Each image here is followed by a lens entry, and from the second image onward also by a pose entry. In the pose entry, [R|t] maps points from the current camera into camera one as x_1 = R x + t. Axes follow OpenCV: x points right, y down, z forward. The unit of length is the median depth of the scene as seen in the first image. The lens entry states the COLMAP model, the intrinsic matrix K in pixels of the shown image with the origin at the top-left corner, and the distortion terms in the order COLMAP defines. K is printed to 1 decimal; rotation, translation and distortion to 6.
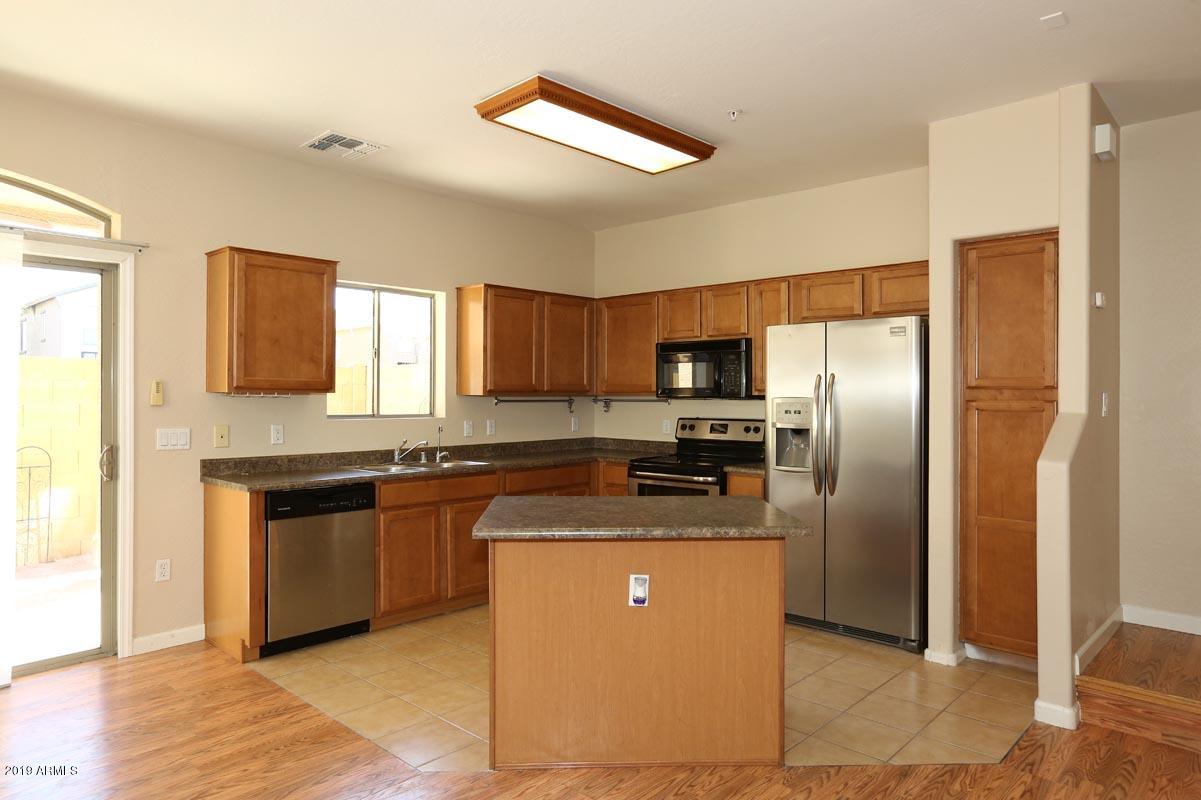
lens RADIAL K [[744.0, 0, 596.2], [0, 744.0, 399.0], [0, 0, 1]] dist [-0.027479, 0.036247]
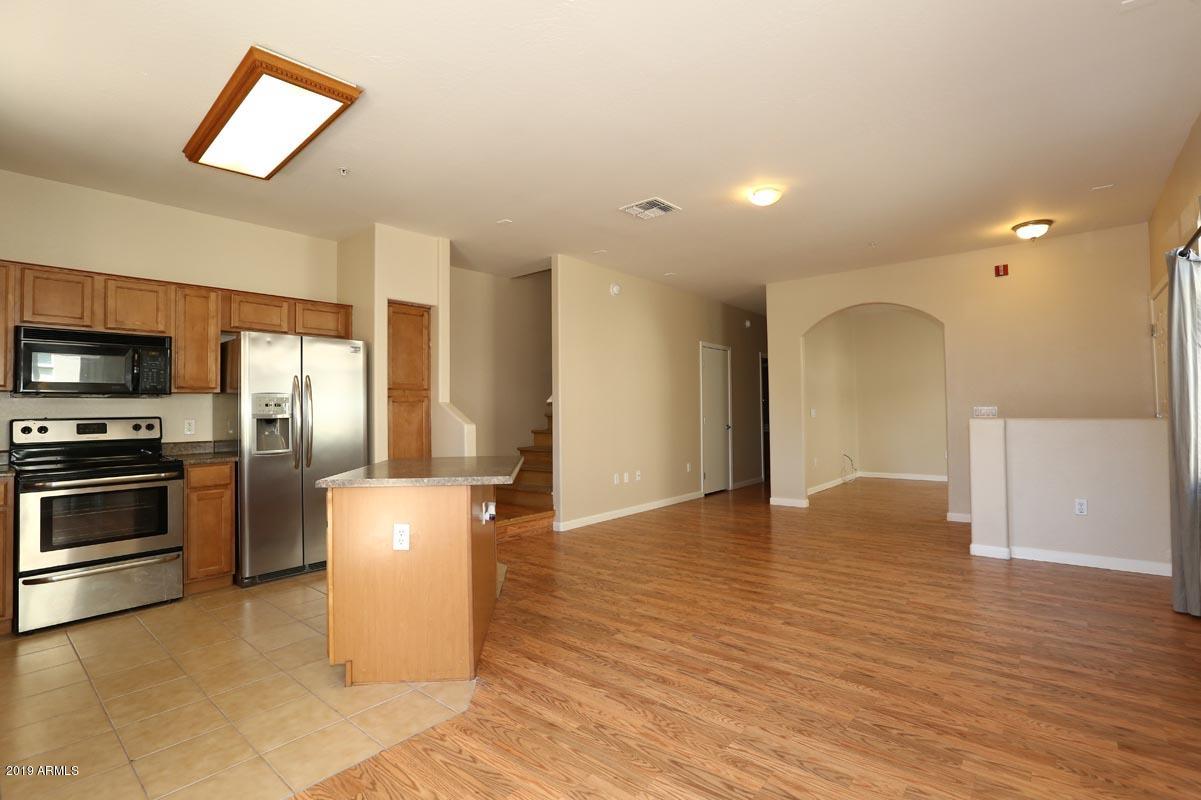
lens RADIAL K [[557.5, 0, 597.7], [0, 557.5, 400.7], [0, 0, 1]] dist [-0.057921, 0.023765]
pose [[-0.043286, 0.015805, 0.998938, -0.725316], [0.019607, 0.999696, -0.014967, 0.037825], [-0.998870, 0.018939, -0.043583, 0.561359]]
